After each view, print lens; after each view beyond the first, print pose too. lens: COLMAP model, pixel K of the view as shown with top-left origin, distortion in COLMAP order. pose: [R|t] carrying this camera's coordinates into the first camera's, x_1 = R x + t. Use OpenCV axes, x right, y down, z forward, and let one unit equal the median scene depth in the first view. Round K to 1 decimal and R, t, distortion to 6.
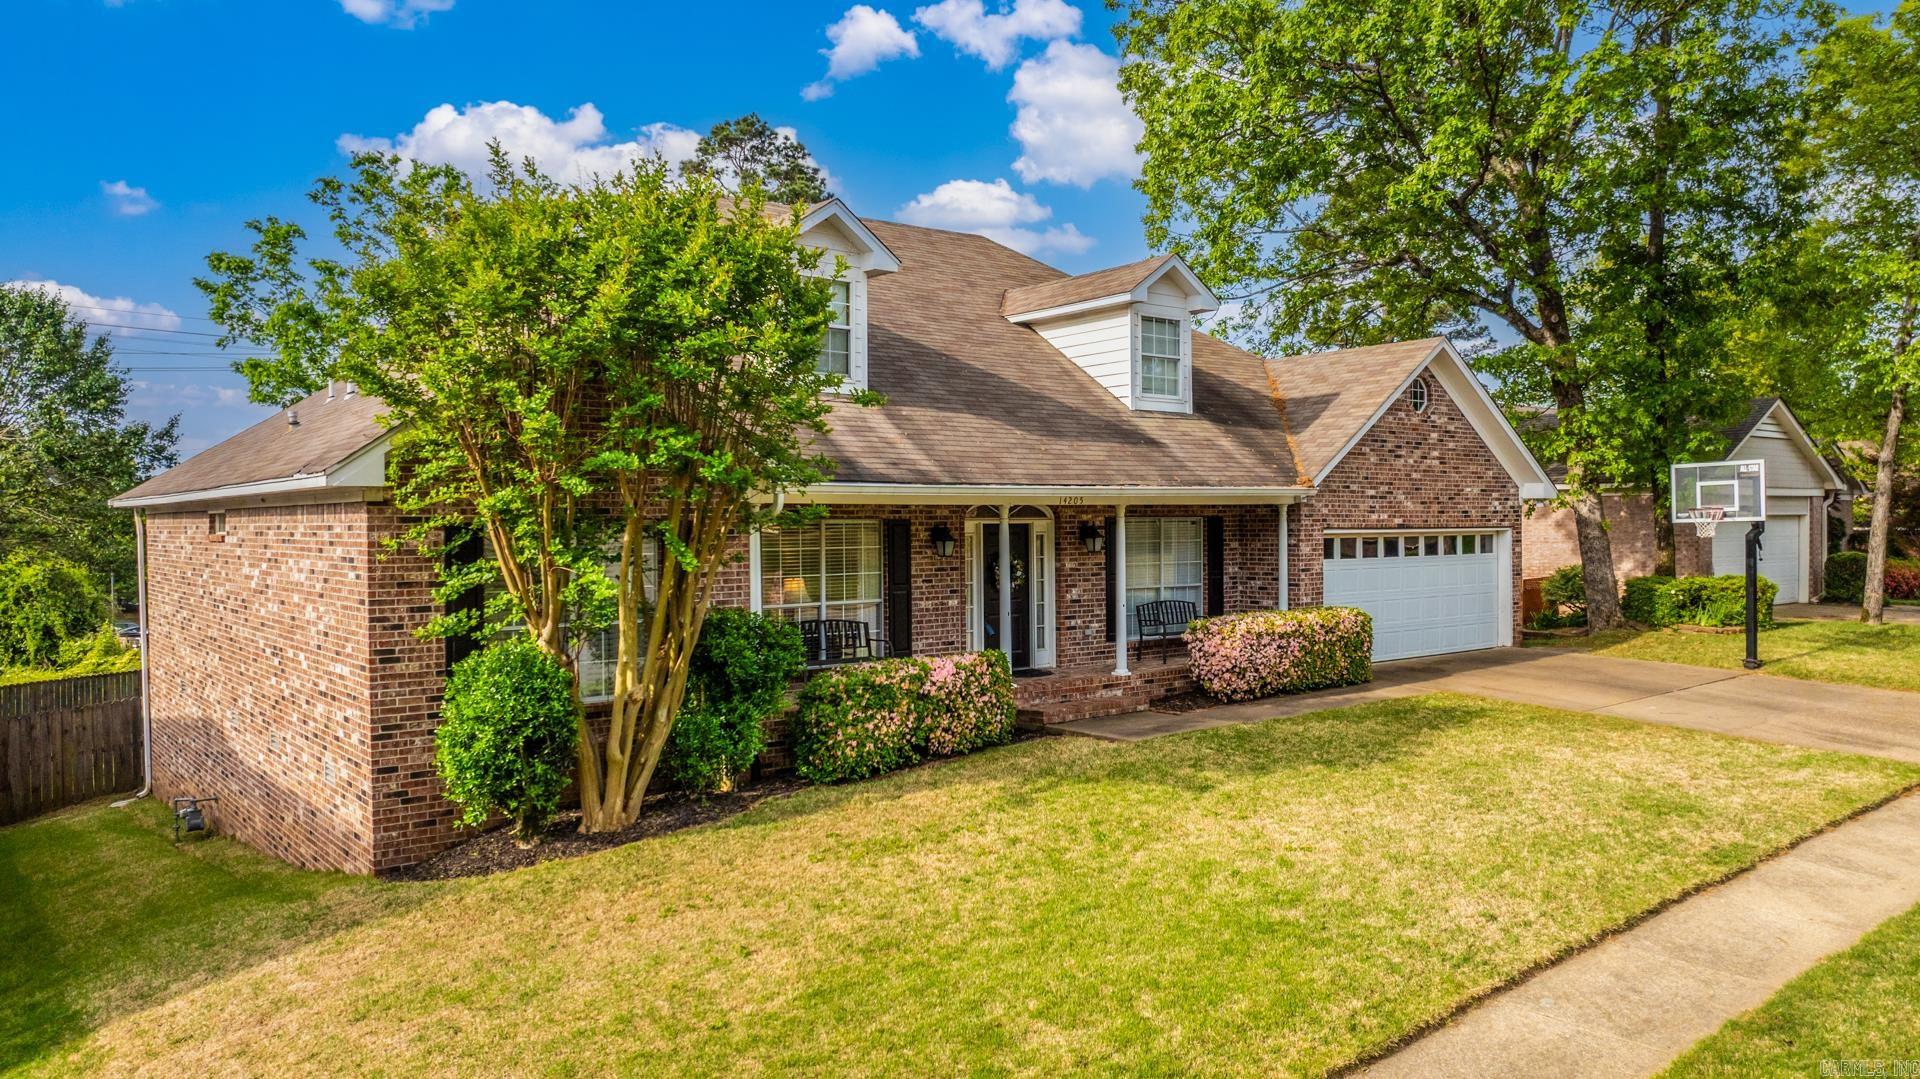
lens RADIAL K [[1346.4, 0, 960.0], [0, 1346.4, 539.5], [0, 0, 1]] dist [-0.021078, -0.001863]
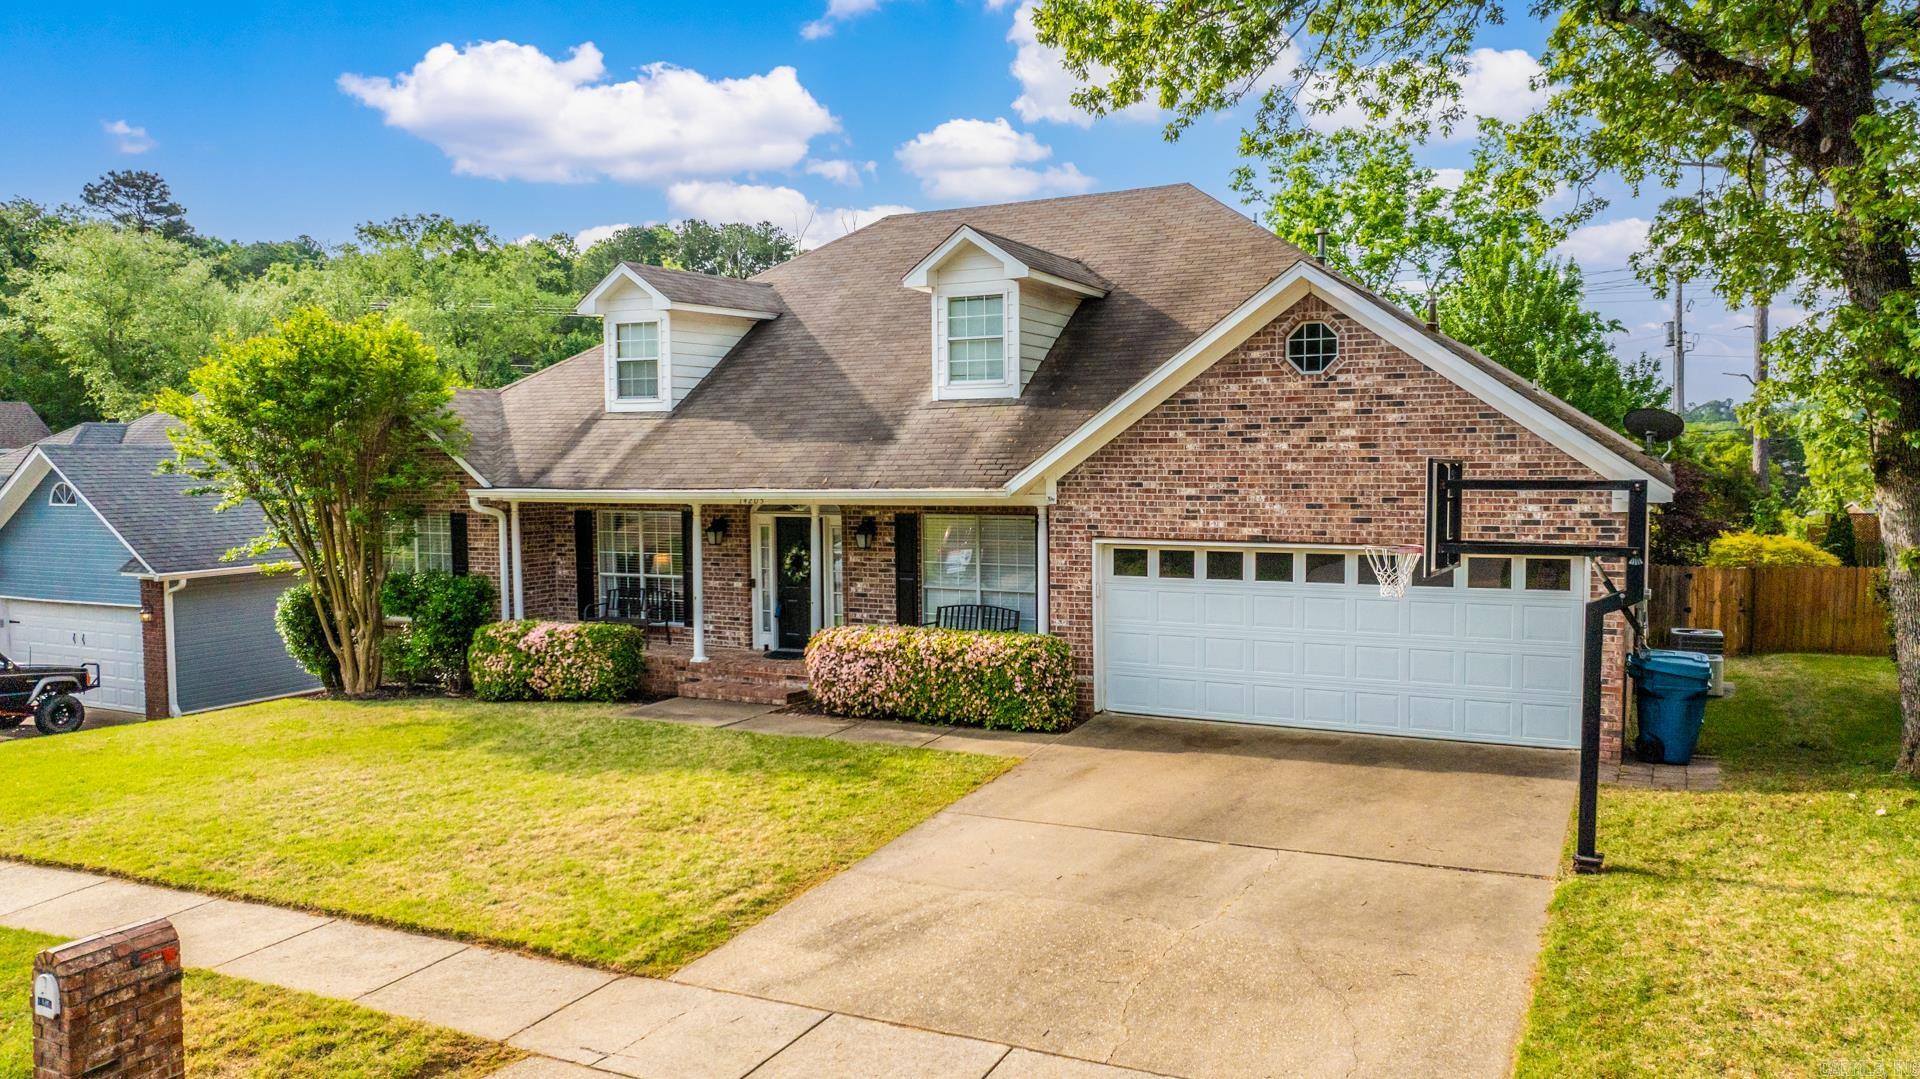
lens RADIAL K [[1346.4, 0, 960.0], [0, 1346.4, 539.5], [0, 0, 1]] dist [-0.021078, -0.001863]
pose [[0.407581, 0.063445, -0.910962, 1.069555], [-0.002394, 0.997654, 0.068412, -0.067828], [0.913166, -0.025702, 0.406777, 0.668445]]
